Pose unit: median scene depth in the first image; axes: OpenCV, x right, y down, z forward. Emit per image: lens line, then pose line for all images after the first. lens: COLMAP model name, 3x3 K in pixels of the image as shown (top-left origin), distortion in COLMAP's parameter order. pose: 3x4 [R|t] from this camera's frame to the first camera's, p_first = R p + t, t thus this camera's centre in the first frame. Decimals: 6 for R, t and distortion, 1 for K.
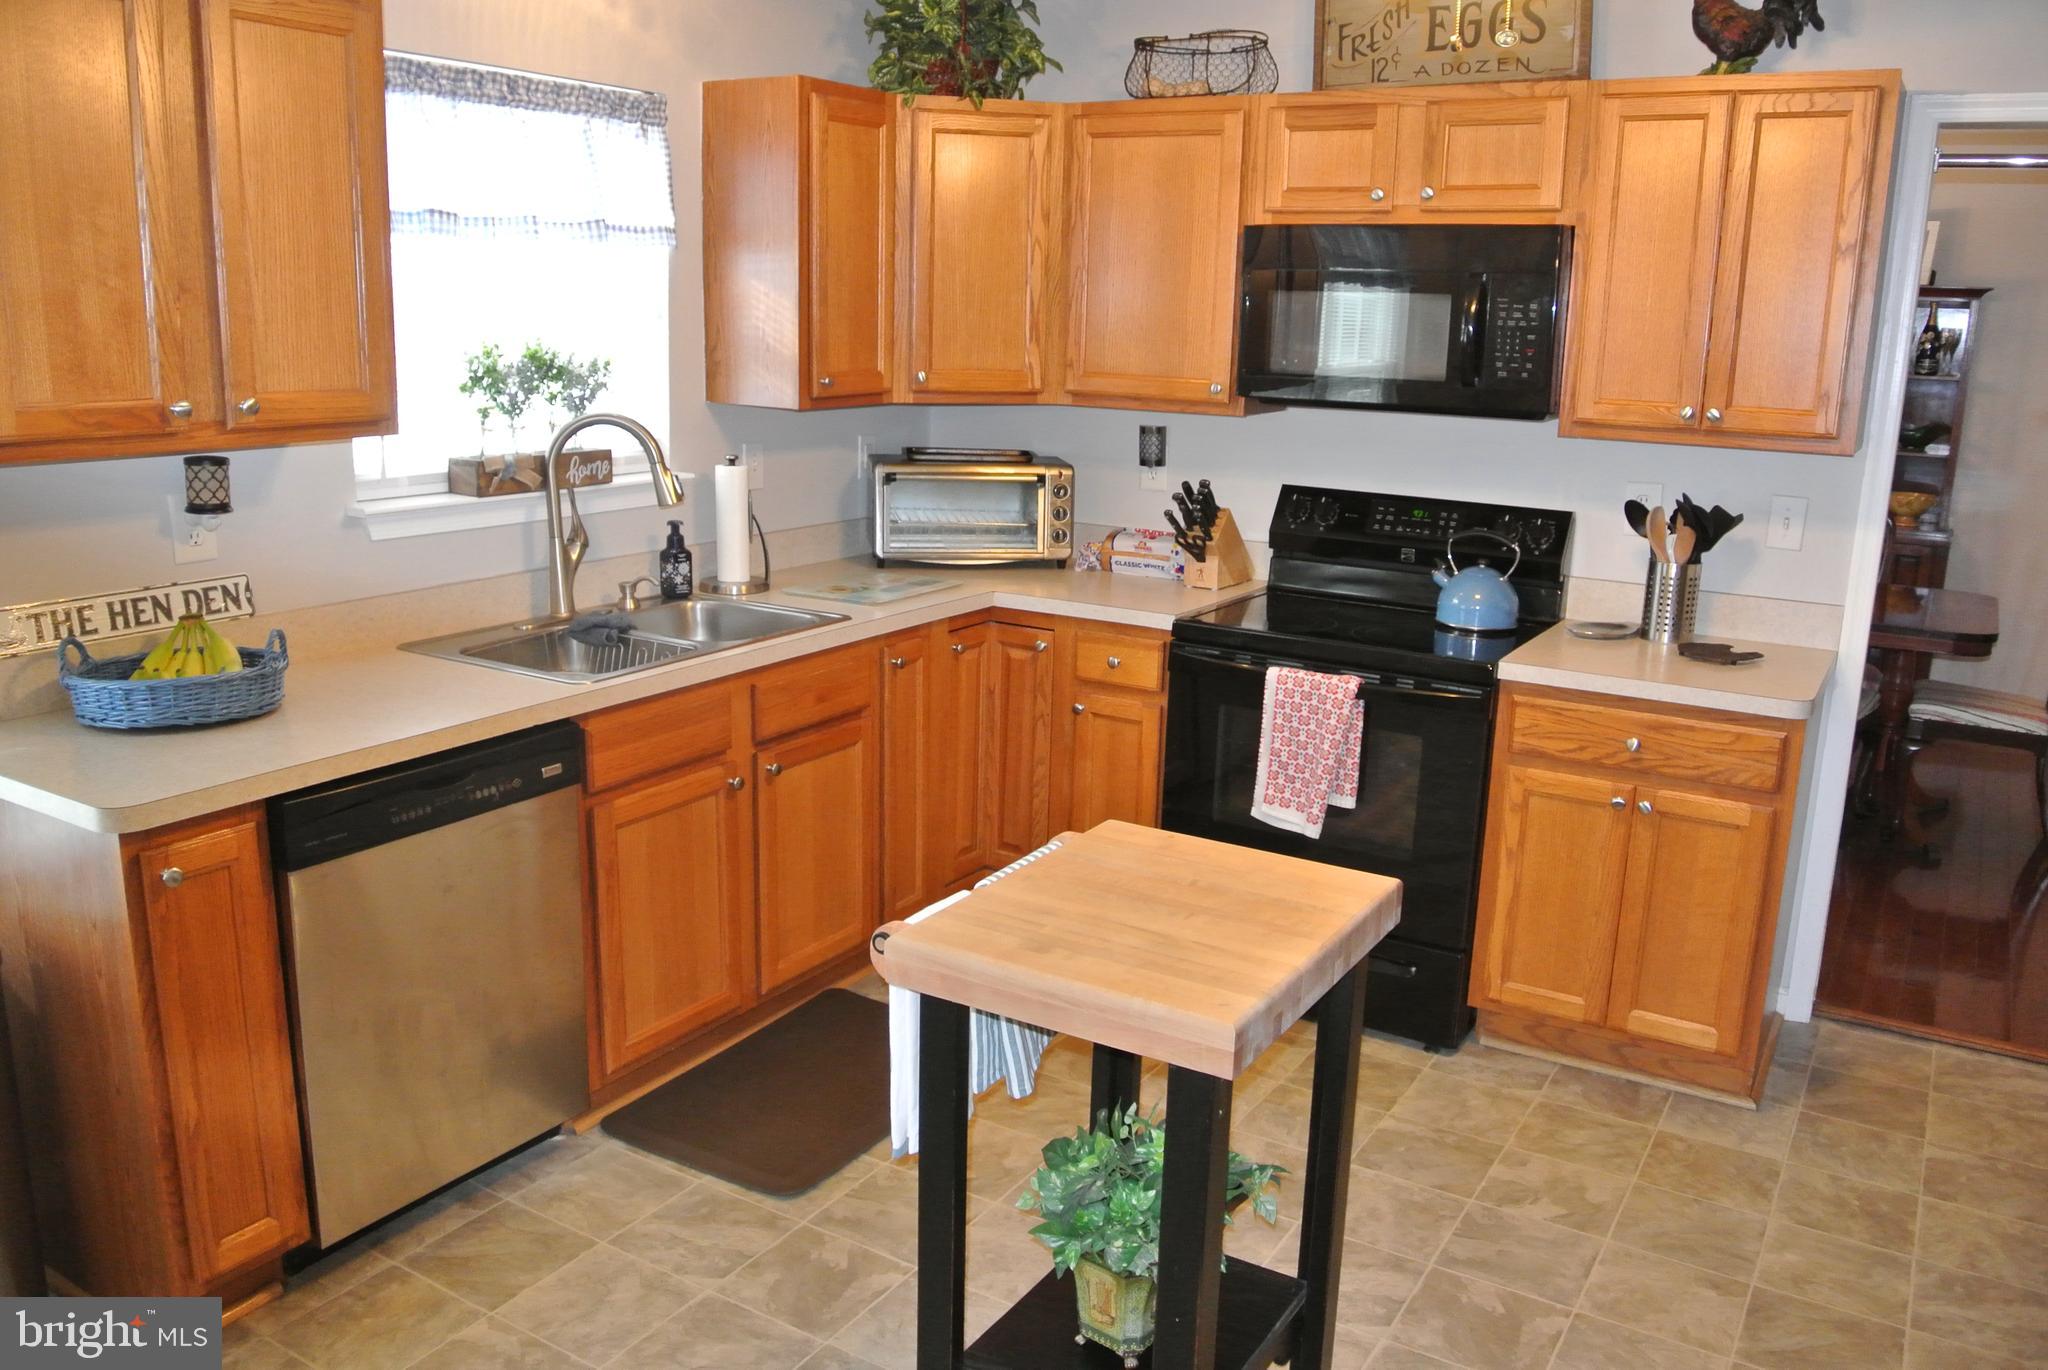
lens RADIAL K [[1587.7, 0, 1021.3], [0, 1587.7, 691.9], [0, 0, 1]] dist [-0.083576, 0.036172]
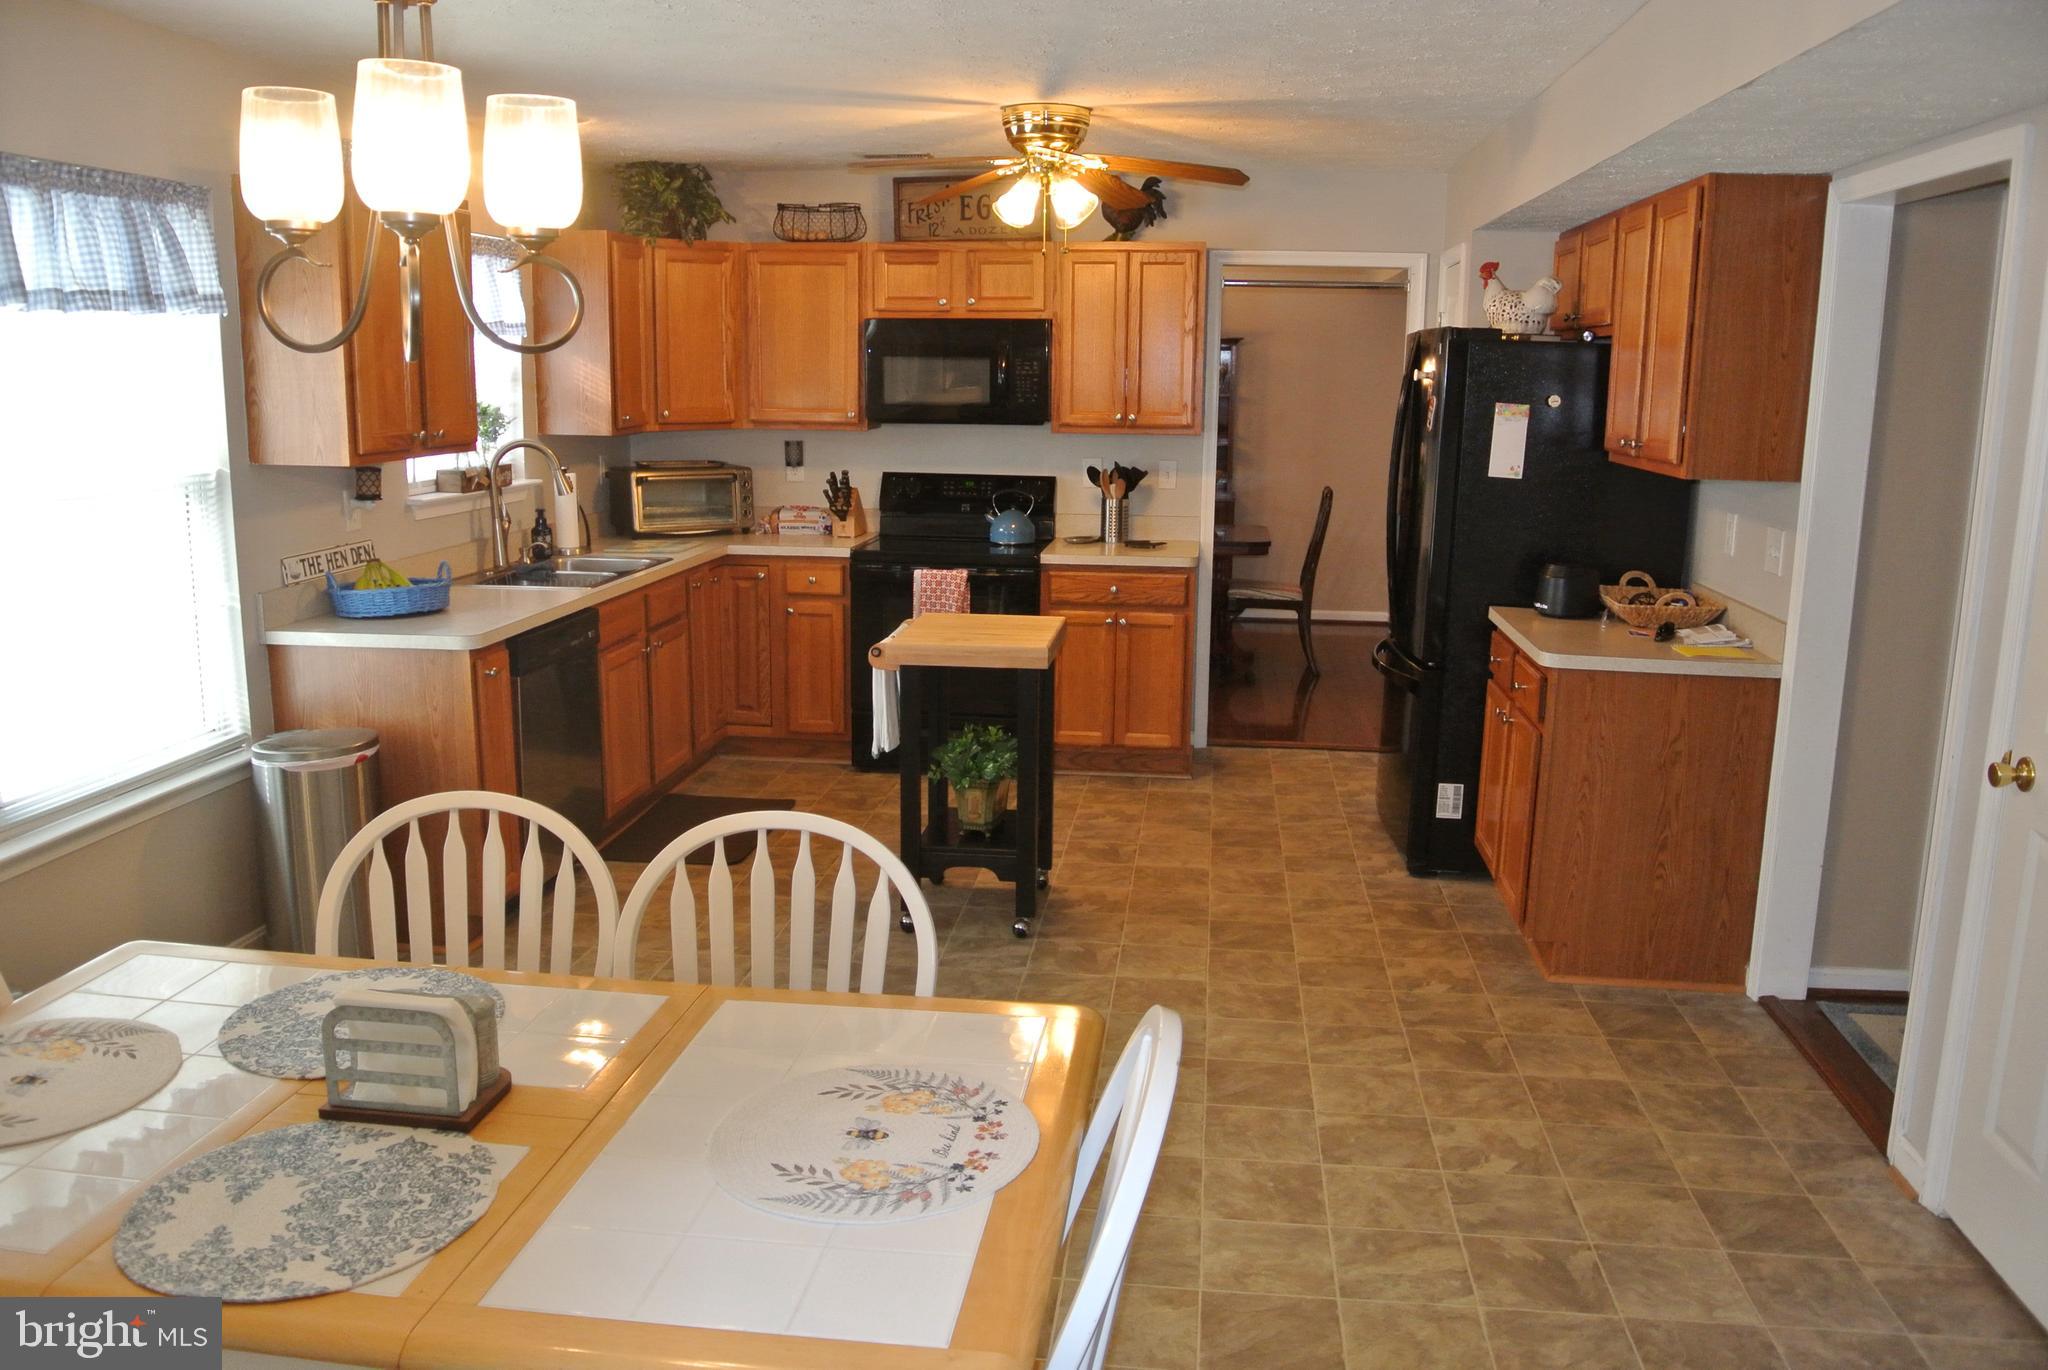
lens RADIAL K [[1587.7, 0, 1013.6], [0, 1587.7, 705.4], [0, 0, 1]] dist [-0.083576, 0.036172]
pose [[0.911809, -0.100424, 0.398145, -0.472874], [0.107059, 0.994237, 0.005595, 0.139748], [-0.396413, 0.037523, 0.917305, -0.674321]]
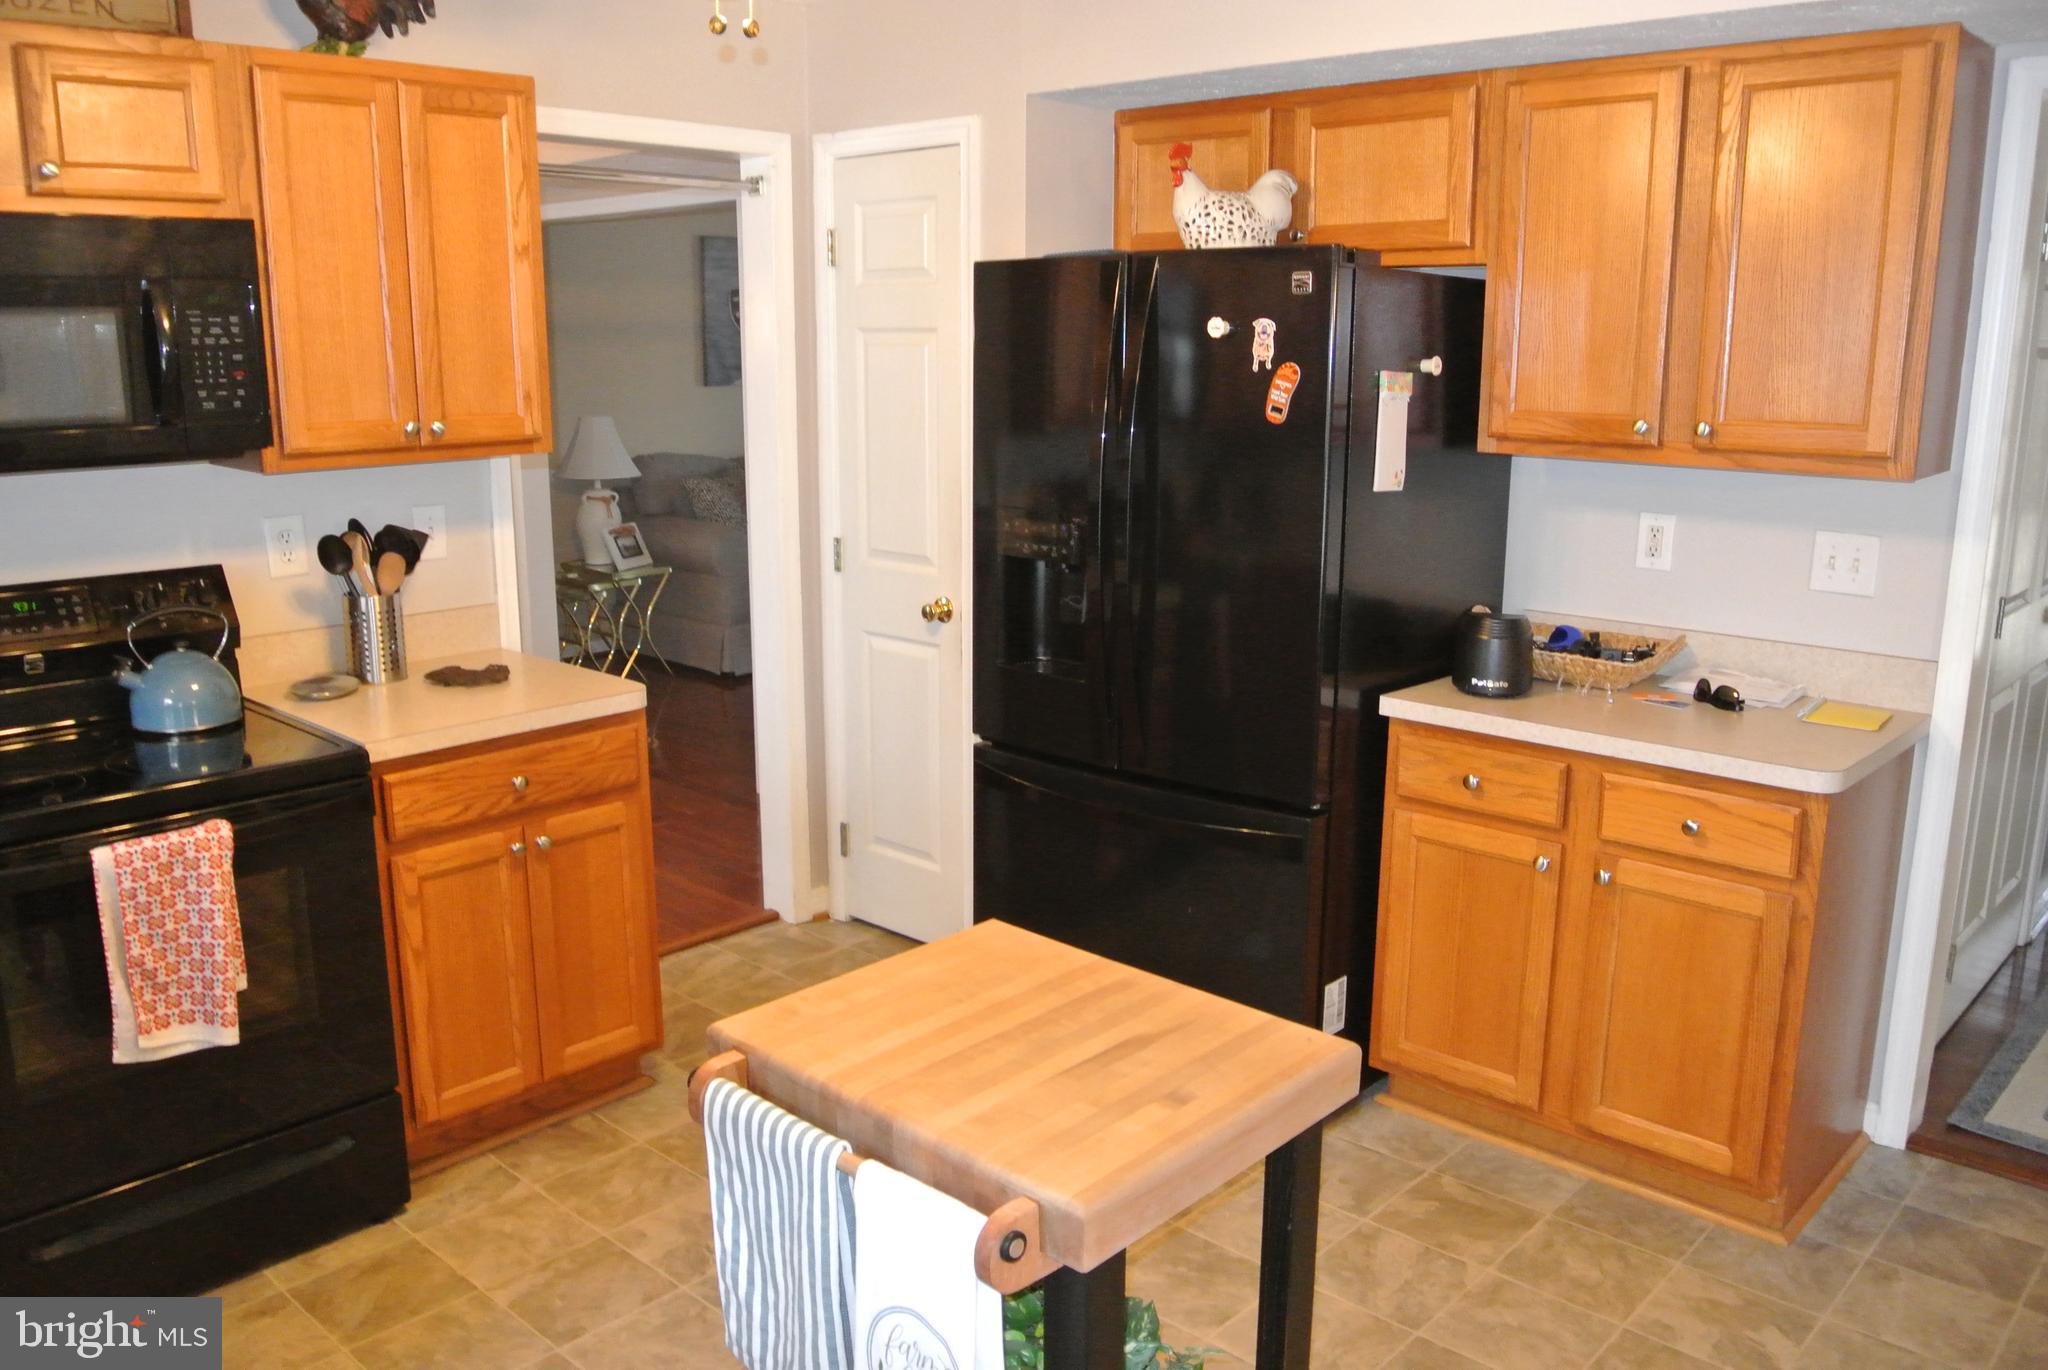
lens RADIAL K [[1587.7, 0, 1026.7], [0, 1587.7, 690.7], [0, 0, 1]] dist [-0.083576, 0.036172]
pose [[0.196379, -0.239983, 0.950707, -0.398087], [0.231246, 0.953572, 0.192940, -0.121228], [-0.952870, 0.181958, 0.242757, 0.443565]]
